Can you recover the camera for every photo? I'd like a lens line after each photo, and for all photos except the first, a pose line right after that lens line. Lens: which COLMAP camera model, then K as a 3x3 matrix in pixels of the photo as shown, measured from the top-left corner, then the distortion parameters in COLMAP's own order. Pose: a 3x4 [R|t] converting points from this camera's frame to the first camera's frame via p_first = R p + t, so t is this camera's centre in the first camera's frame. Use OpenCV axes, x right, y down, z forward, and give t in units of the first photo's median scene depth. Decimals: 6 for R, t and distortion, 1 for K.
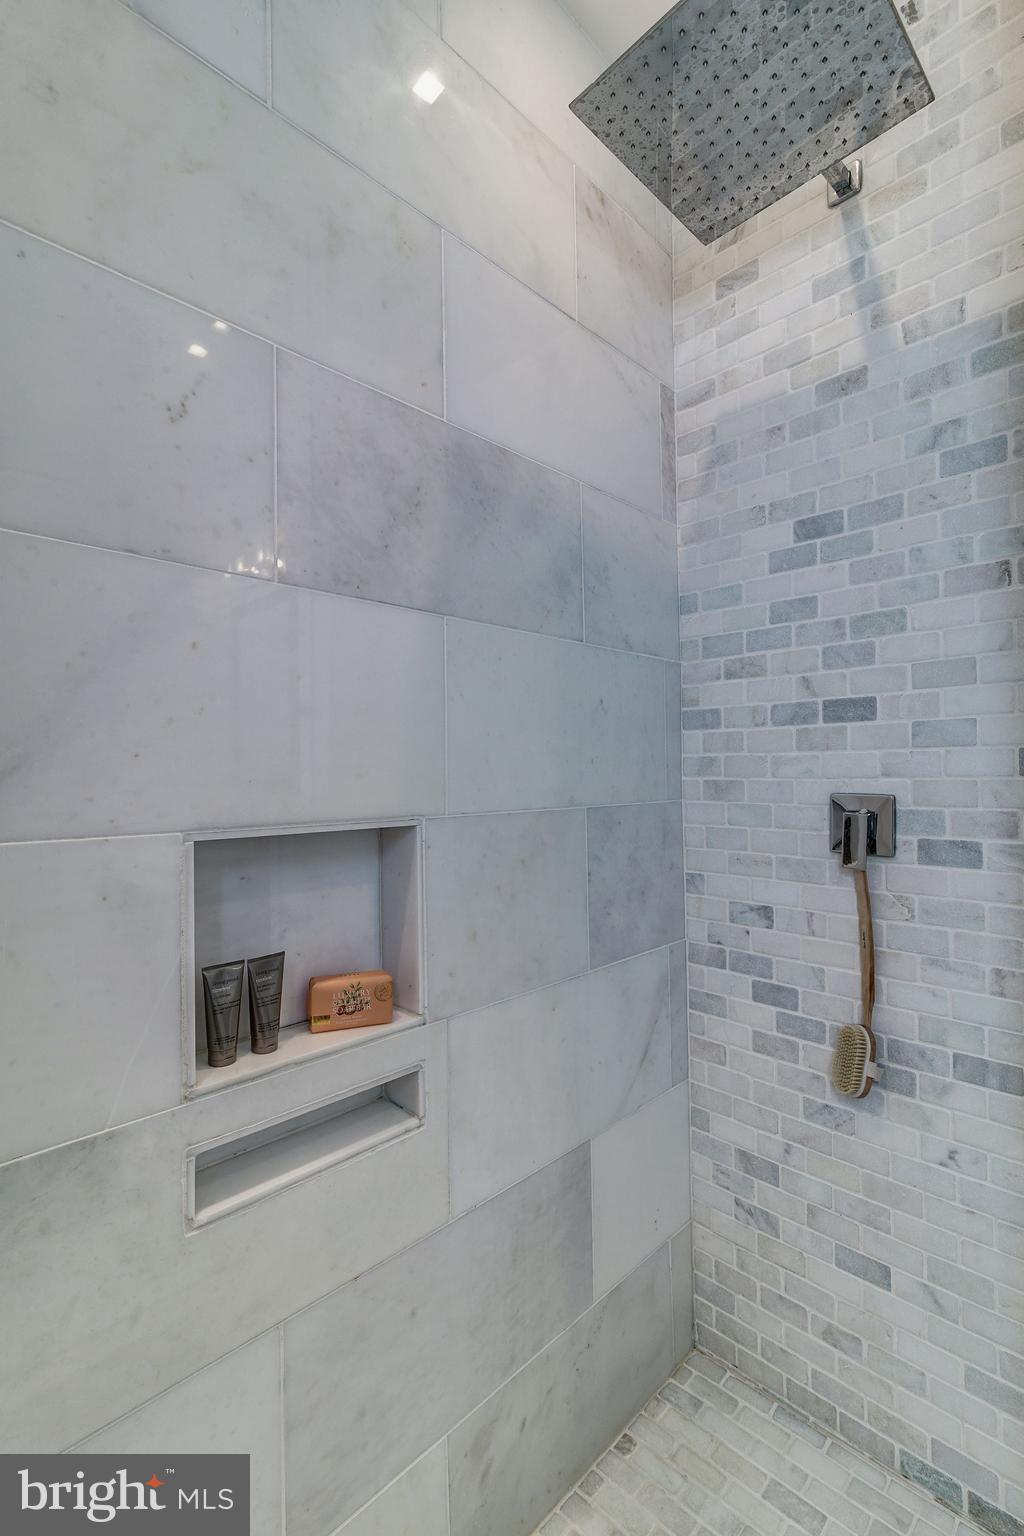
lens RADIAL K [[712.5, 0, 517.1], [0, 712.5, 767.2], [0, 0, 1]] dist [-0.002320, 0.000370]
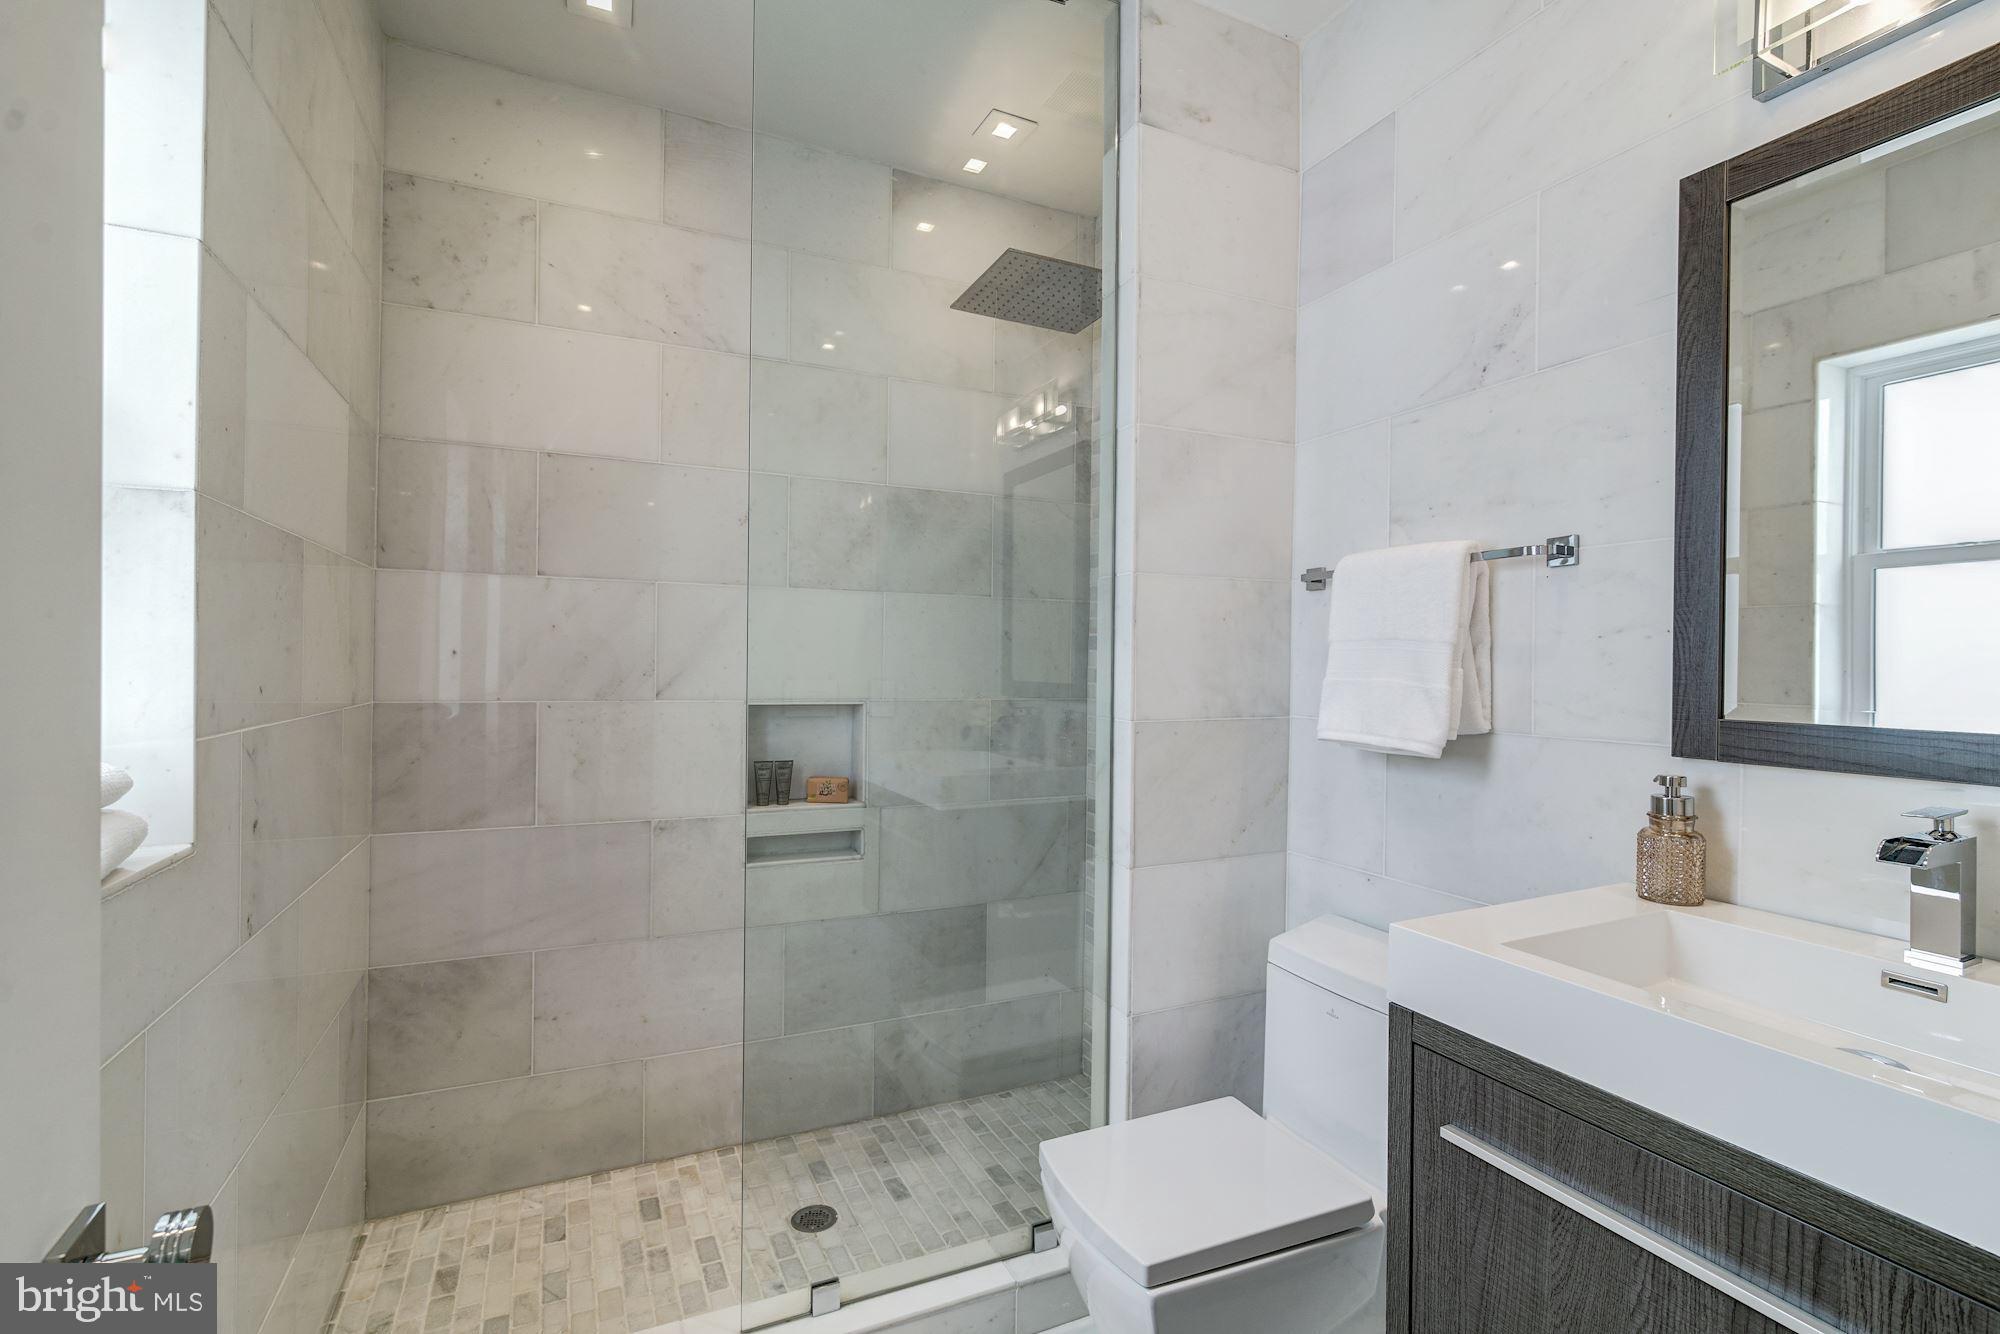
lens RADIAL K [[927.7, 0, 997.7], [0, 927.7, 668.2], [0, 0, 1]] dist [-0.002320, 0.000370]
pose [[0.926494, 0.012089, -0.376116, 1.142515], [-0.012182, 0.999924, 0.002133, -0.023814], [0.376113, 0.002606, 0.926570, -1.191606]]
